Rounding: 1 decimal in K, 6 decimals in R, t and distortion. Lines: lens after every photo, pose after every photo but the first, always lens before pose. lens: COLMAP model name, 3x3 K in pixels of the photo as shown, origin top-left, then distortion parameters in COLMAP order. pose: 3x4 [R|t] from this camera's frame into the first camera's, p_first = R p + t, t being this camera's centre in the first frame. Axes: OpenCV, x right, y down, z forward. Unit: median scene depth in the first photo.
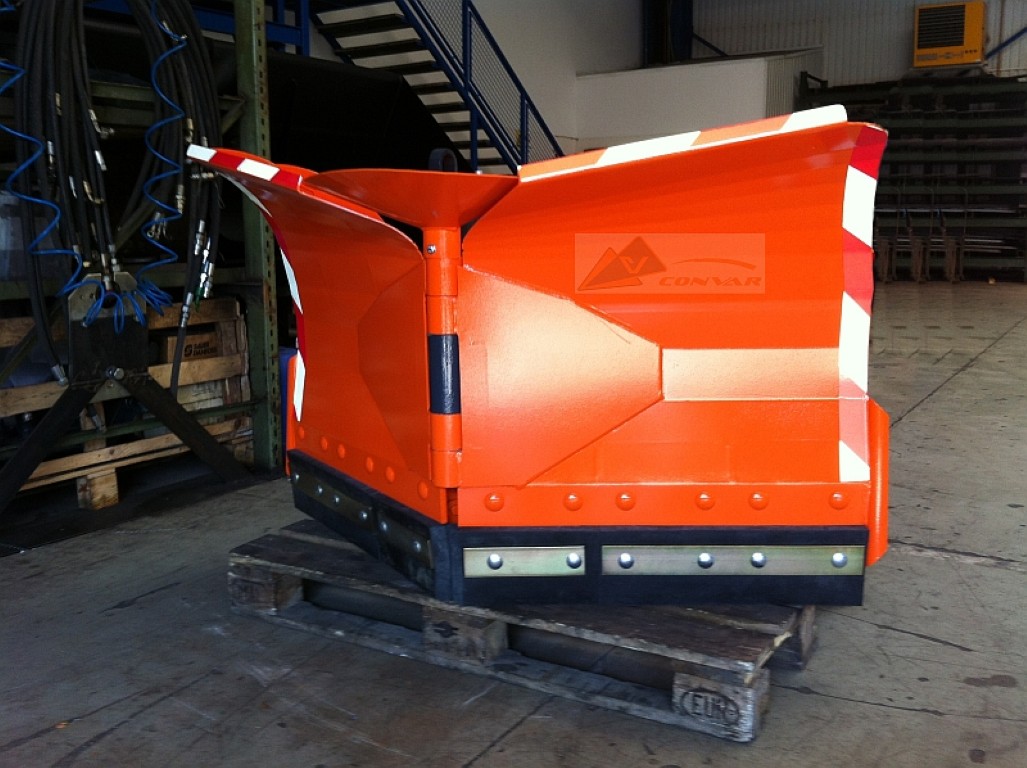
lens RADIAL K [[972.8, 0, 513.5], [0, 972.8, 384.0], [0, 0, 1]] dist [0.080629, -0.248079]
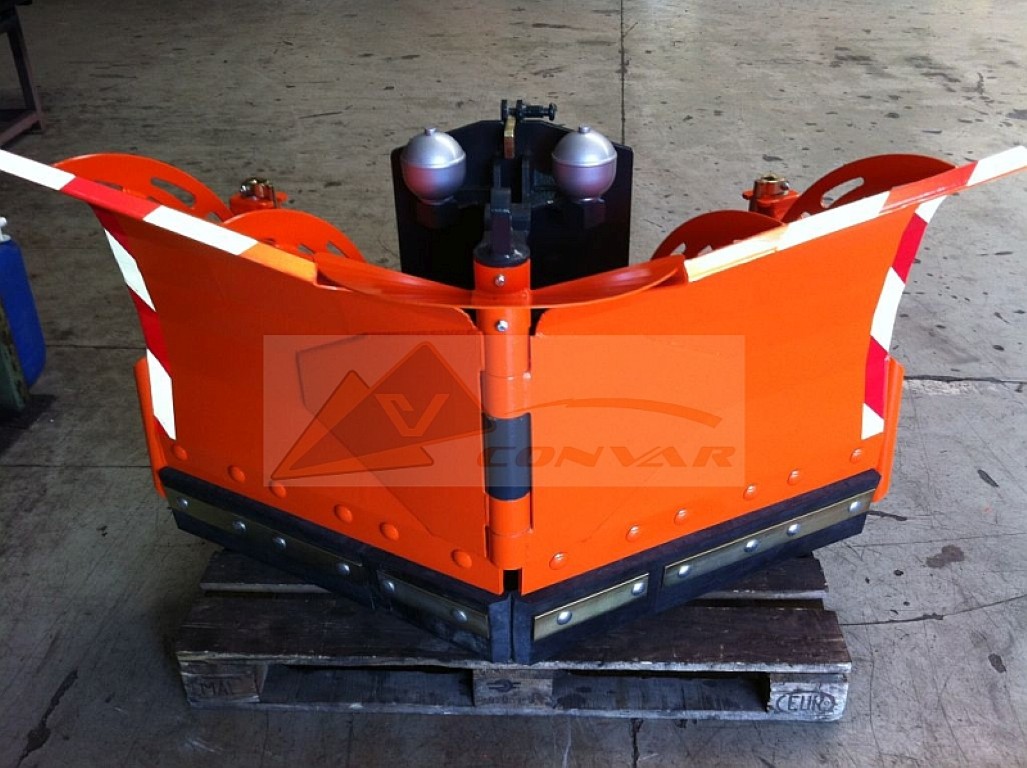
lens RADIAL K [[972.8, 0, 513.5], [0, 972.8, 384.0], [0, 0, 1]] dist [0.080629, -0.248079]
pose [[0.892341, -0.236292, 0.384570, -0.349756], [0.082162, 0.922821, 0.376366, -0.352244], [-0.443821, -0.304250, 0.842885, 0.323604]]
